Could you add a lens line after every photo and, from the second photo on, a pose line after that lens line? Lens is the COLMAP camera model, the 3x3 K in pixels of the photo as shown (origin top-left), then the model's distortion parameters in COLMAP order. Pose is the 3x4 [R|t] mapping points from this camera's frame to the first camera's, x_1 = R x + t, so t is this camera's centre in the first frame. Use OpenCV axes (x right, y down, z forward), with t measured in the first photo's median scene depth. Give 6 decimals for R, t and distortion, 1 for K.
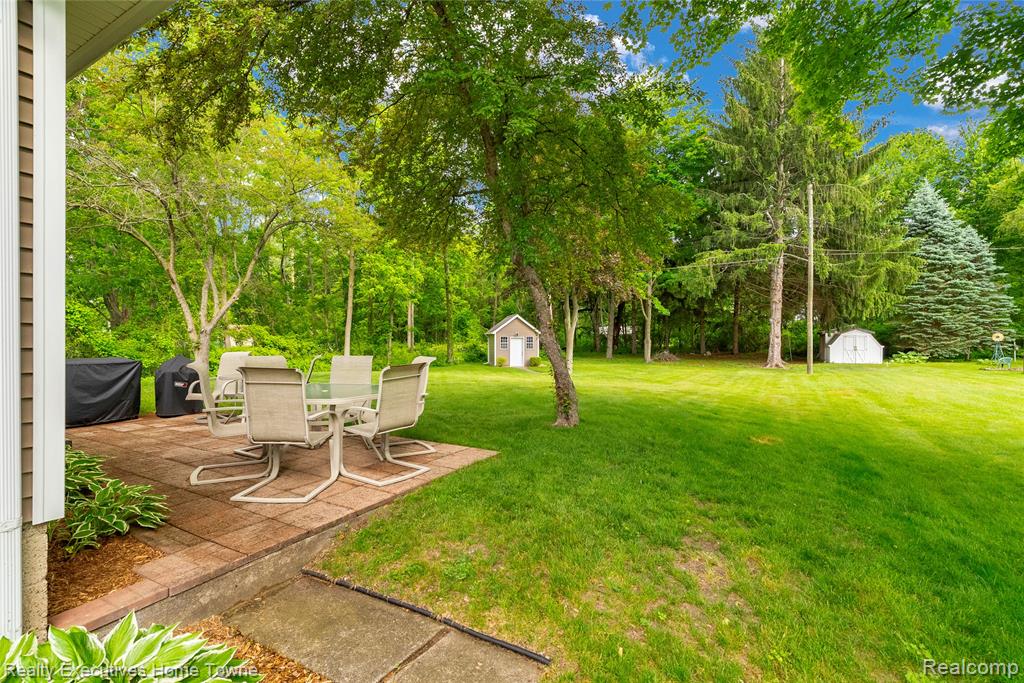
lens RADIAL K [[466.4, 0, 522.1], [0, 466.4, 337.0], [0, 0, 1]] dist [0.002728, 0.000142]
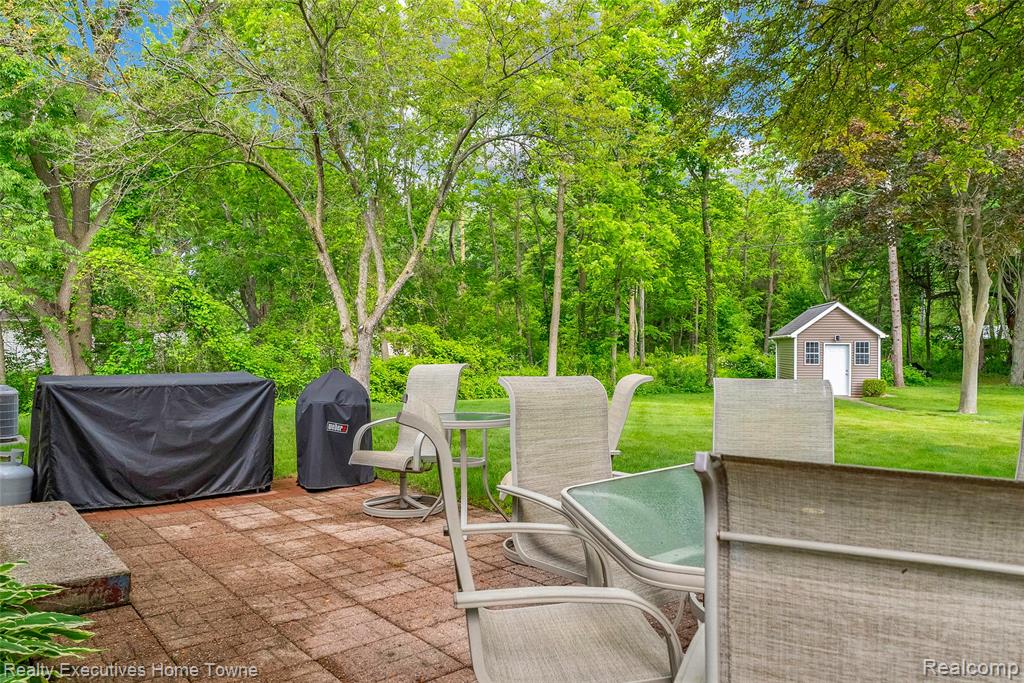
lens RADIAL K [[622.8, 0, 506.8], [0, 622.8, 347.0], [0, 0, 1]] dist [0.001610, 0.000986]
pose [[0.942835, 0.001201, -0.333257, -0.187823], [-0.001409, 0.999999, -0.000384, 0.008113], [0.333256, 0.000831, 0.942836, 0.239602]]
